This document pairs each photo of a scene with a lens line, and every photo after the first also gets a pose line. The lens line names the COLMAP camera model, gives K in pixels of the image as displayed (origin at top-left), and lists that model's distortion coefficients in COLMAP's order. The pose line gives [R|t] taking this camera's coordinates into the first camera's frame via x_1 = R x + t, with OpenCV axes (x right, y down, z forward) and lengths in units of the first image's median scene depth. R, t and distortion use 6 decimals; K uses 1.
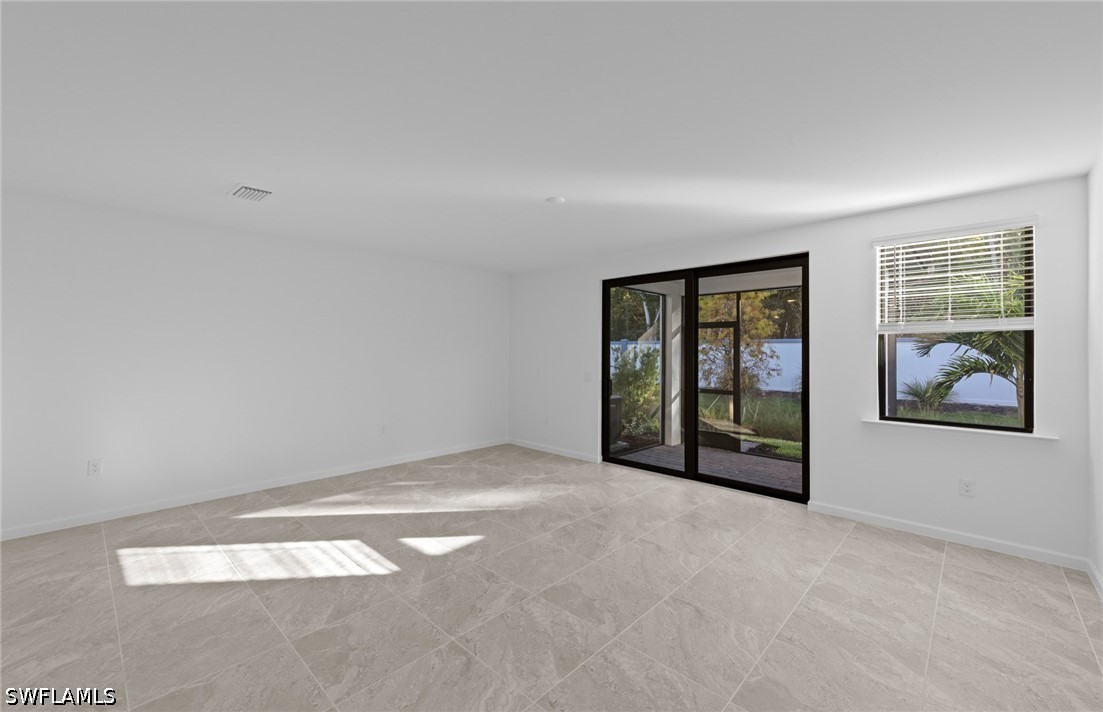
lens RADIAL K [[440.5, 0, 549.1], [0, 440.5, 350.3], [0, 0, 1]] dist [0.002541, 0.000436]
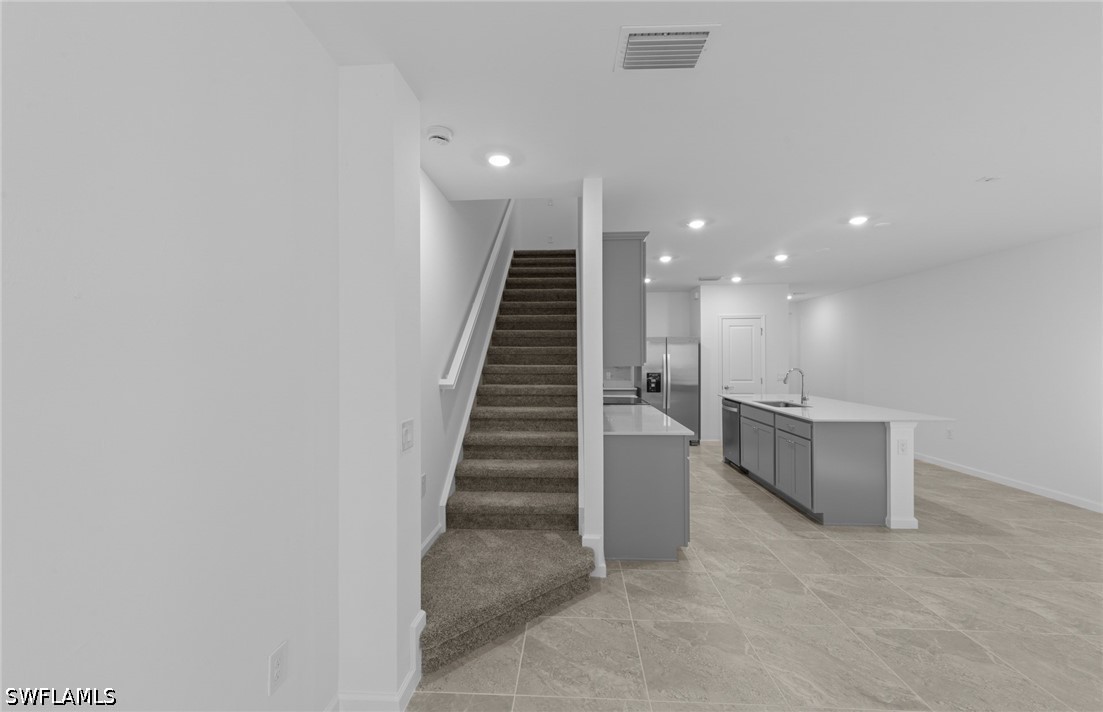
lens RADIAL K [[440.5, 0, 554.4], [0, 440.5, 354.2], [0, 0, 1]] dist [0.002541, 0.000436]
pose [[-0.754924, -0.008865, -0.655752, 0.446364], [-0.000530, 0.999917, -0.012908, 0.002367], [0.655812, -0.009397, -0.754866, 0.805253]]
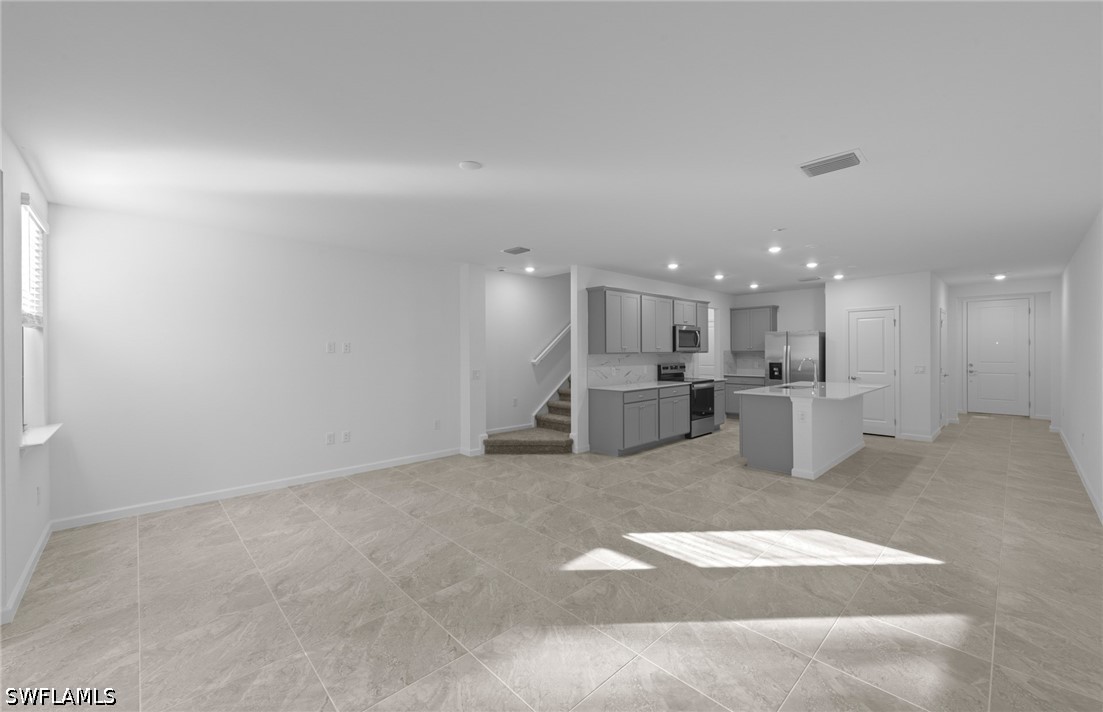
lens RADIAL K [[440.5, 0, 550.7], [0, 440.5, 352.9], [0, 0, 1]] dist [0.002541, 0.000436]
pose [[-0.998464, -0.000967, 0.055403, -0.209658], [-0.000908, 0.999999, 0.001085, 0.008417], [-0.055404, 0.001033, -0.998464, 2.097716]]
